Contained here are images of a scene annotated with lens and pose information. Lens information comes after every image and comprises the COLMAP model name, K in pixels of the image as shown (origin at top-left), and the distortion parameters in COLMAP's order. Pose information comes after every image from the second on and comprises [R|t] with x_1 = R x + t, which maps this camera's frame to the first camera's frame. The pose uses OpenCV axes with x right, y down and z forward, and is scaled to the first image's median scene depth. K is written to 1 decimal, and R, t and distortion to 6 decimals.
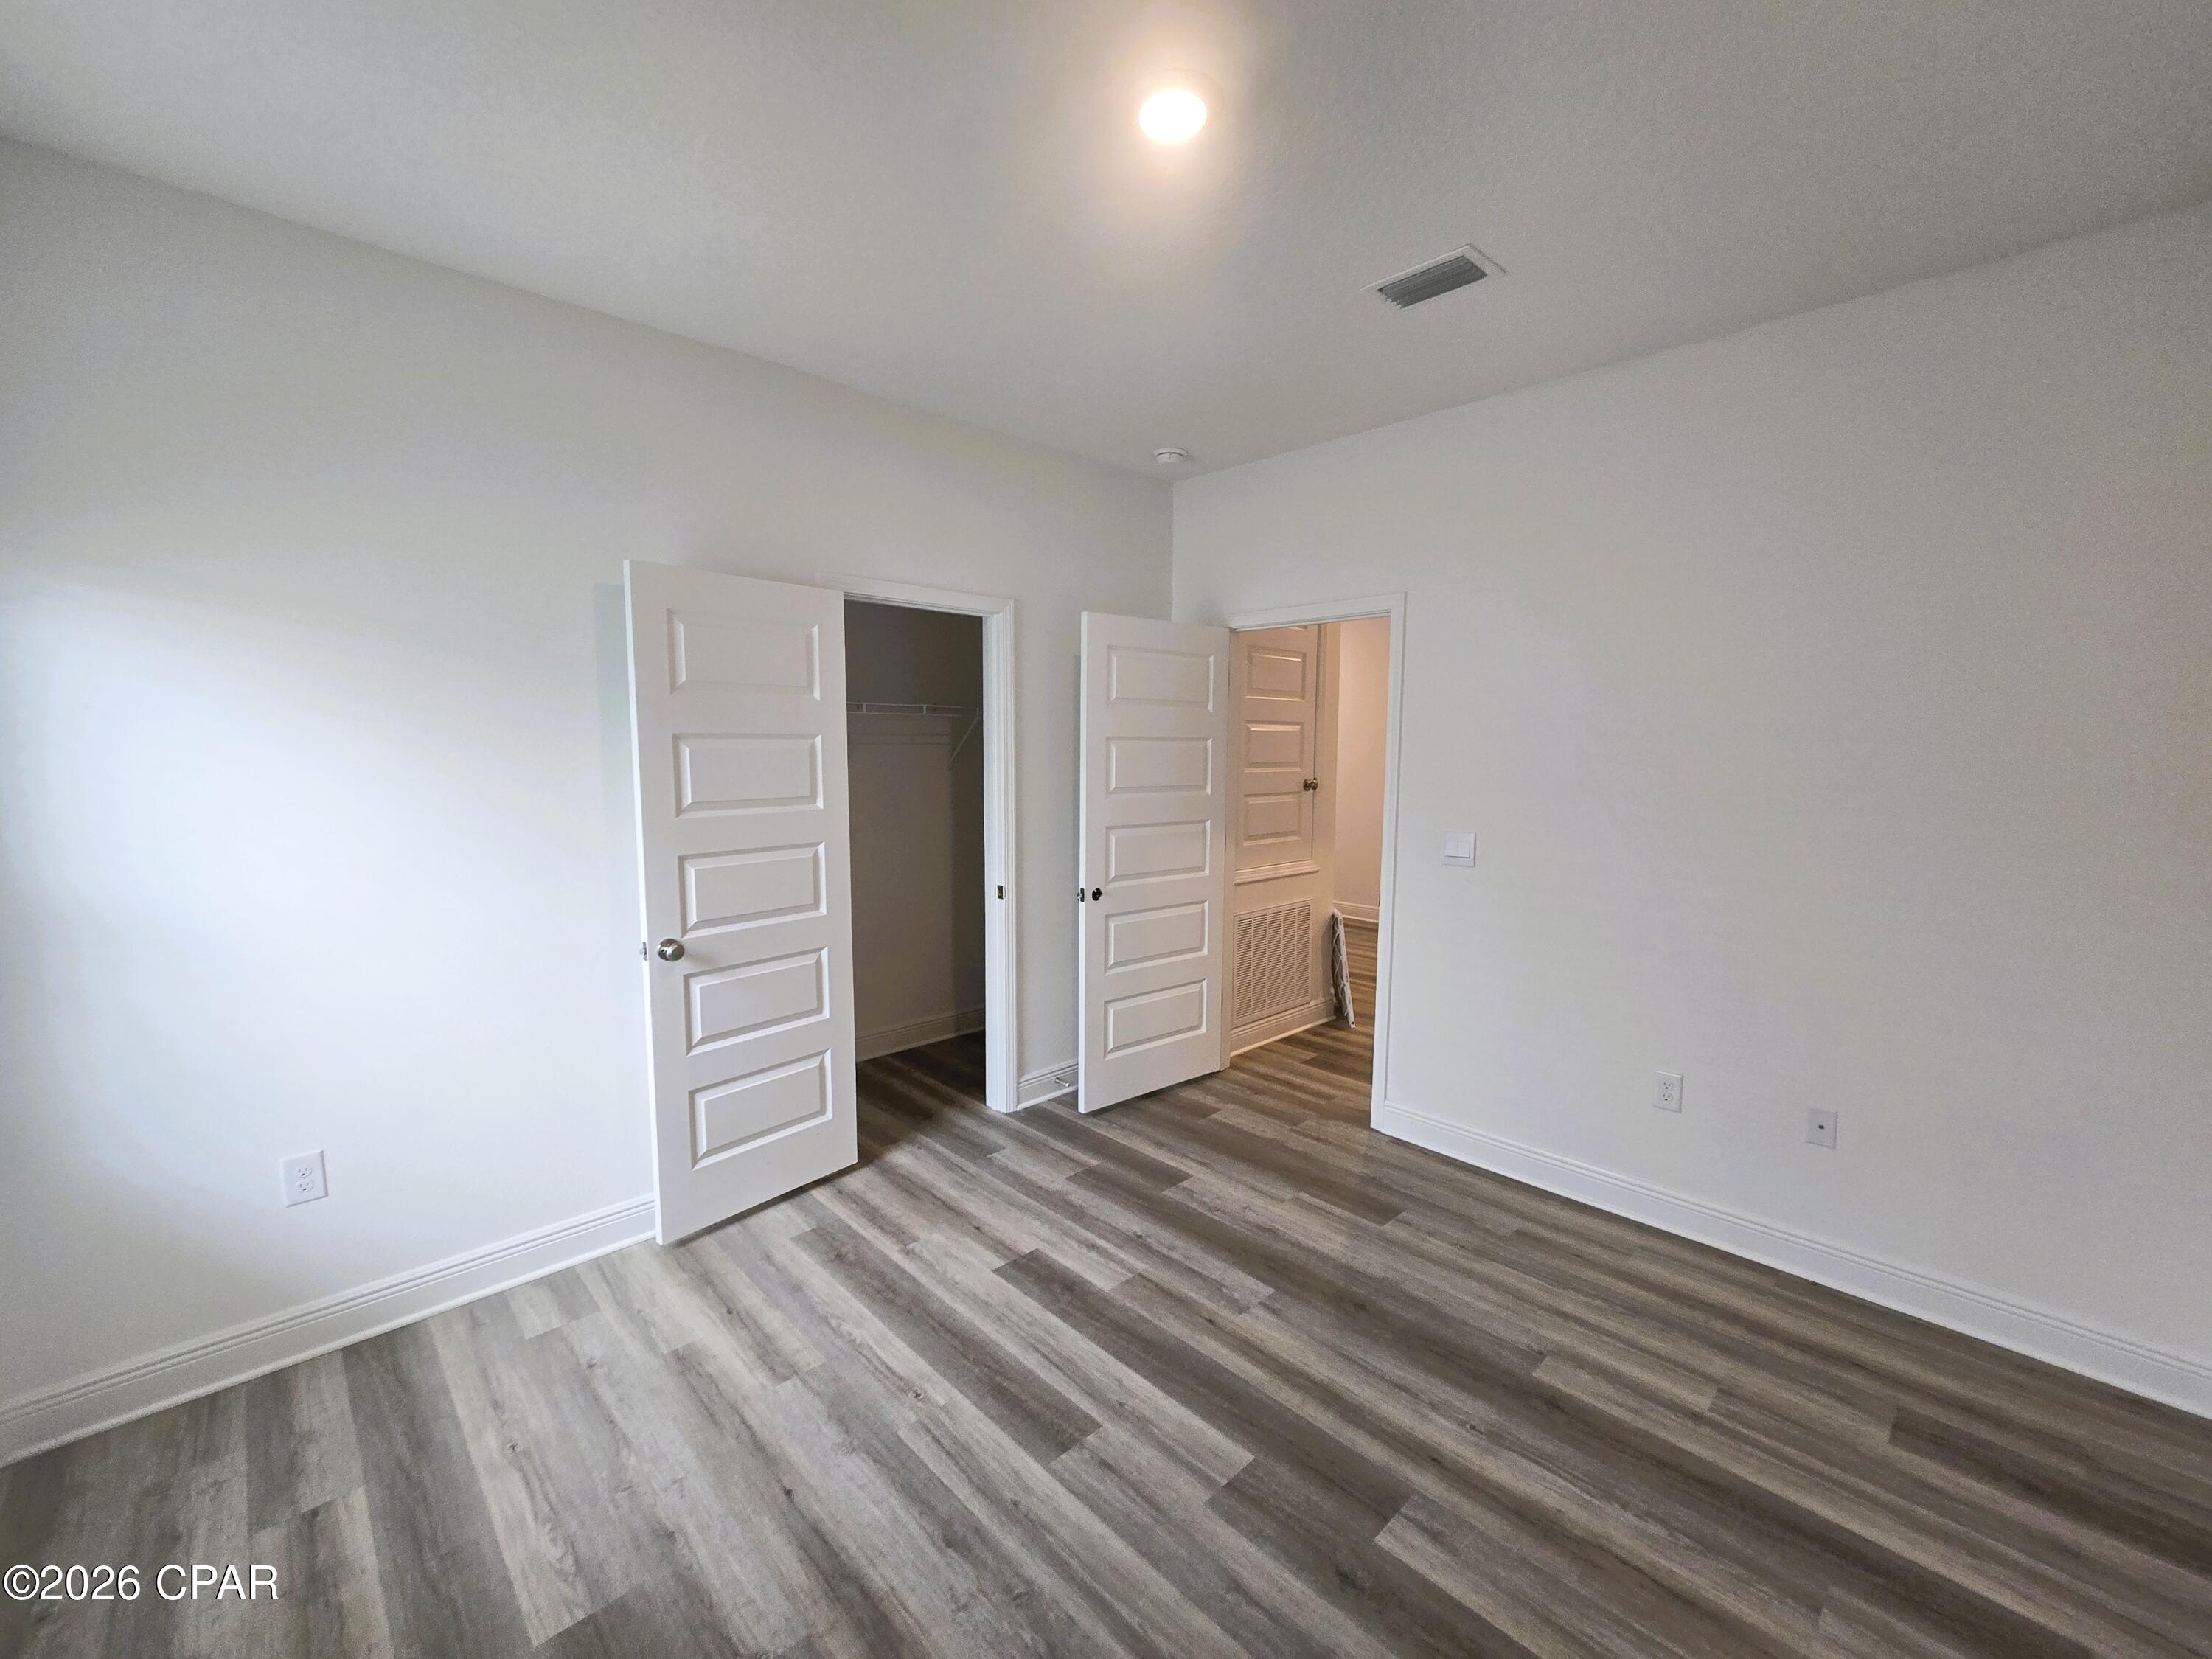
lens RADIAL K [[906.2, 0, 1099.4], [0, 906.2, 836.1], [0, 0, 1]] dist [-0.001554, -0.000430]
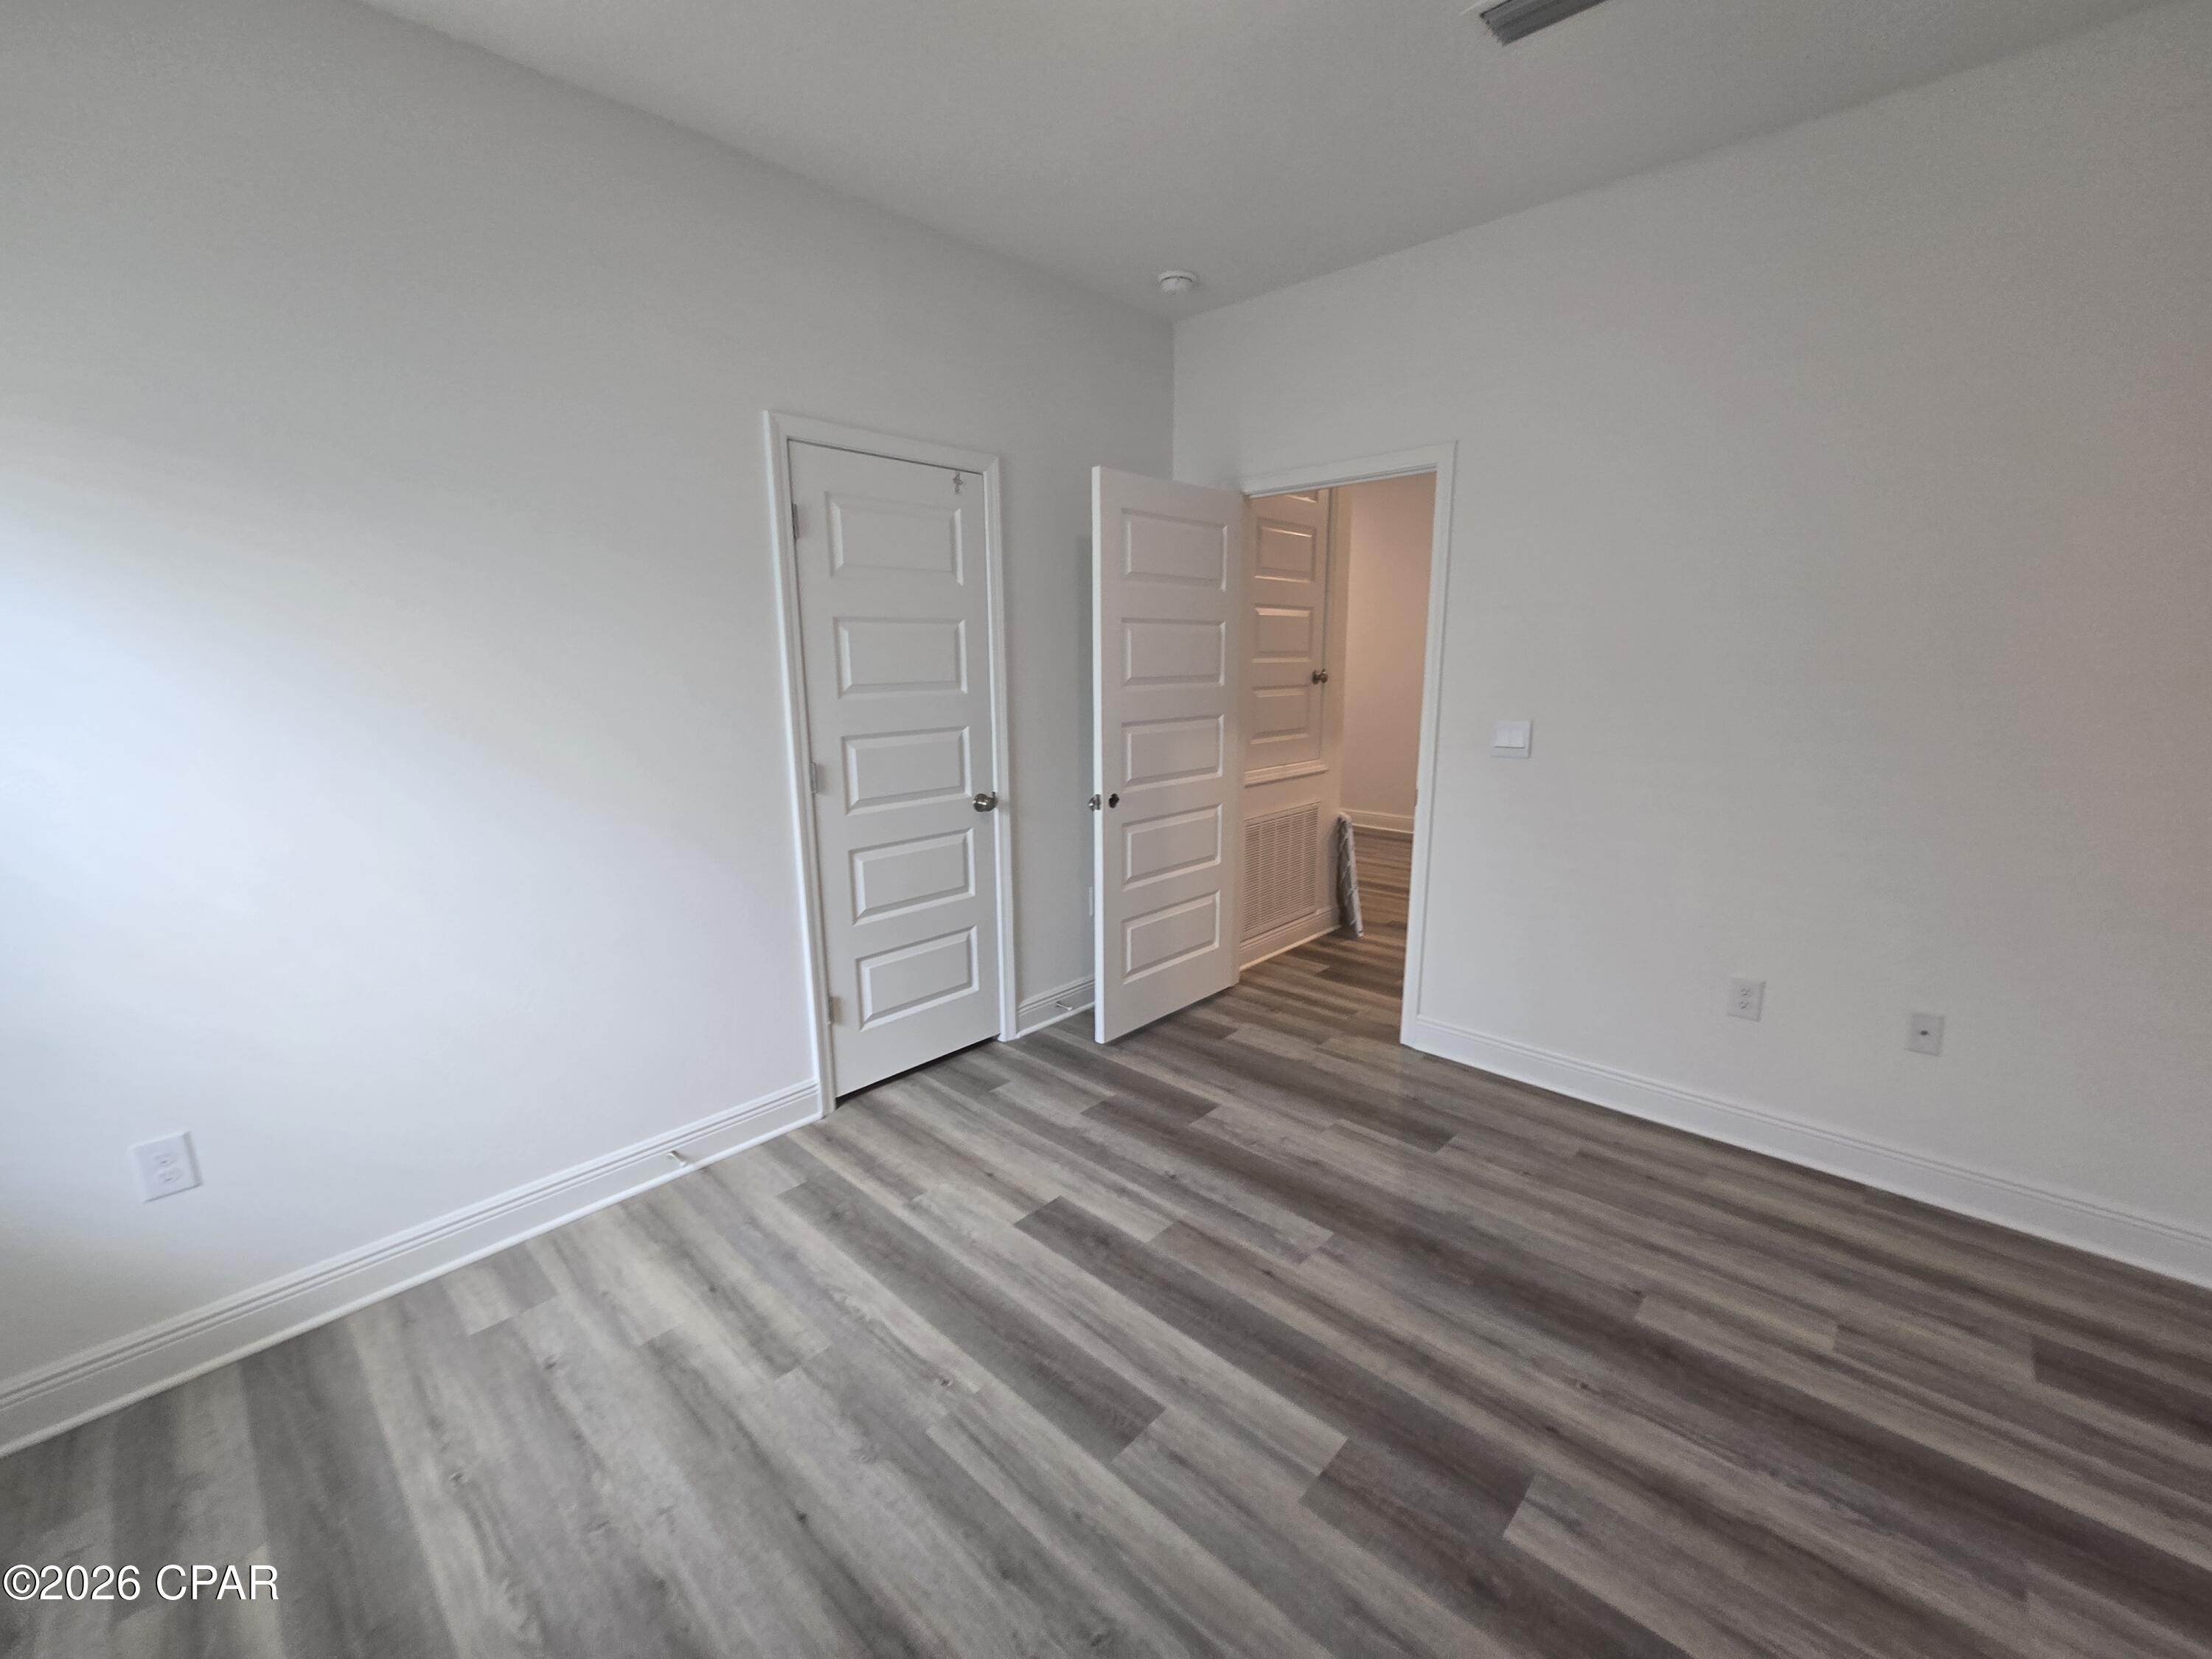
lens RADIAL K [[889.6, 0, 1093.0], [0, 889.6, 836.2], [0, 0, 1]] dist [-0.000070, 0.000480]
pose [[0.998345, -0.024752, 0.051912, -0.090885], [0.019730, 0.995272, 0.095102, 0.026484], [-0.054021, -0.093920, 0.994113, 0.202738]]
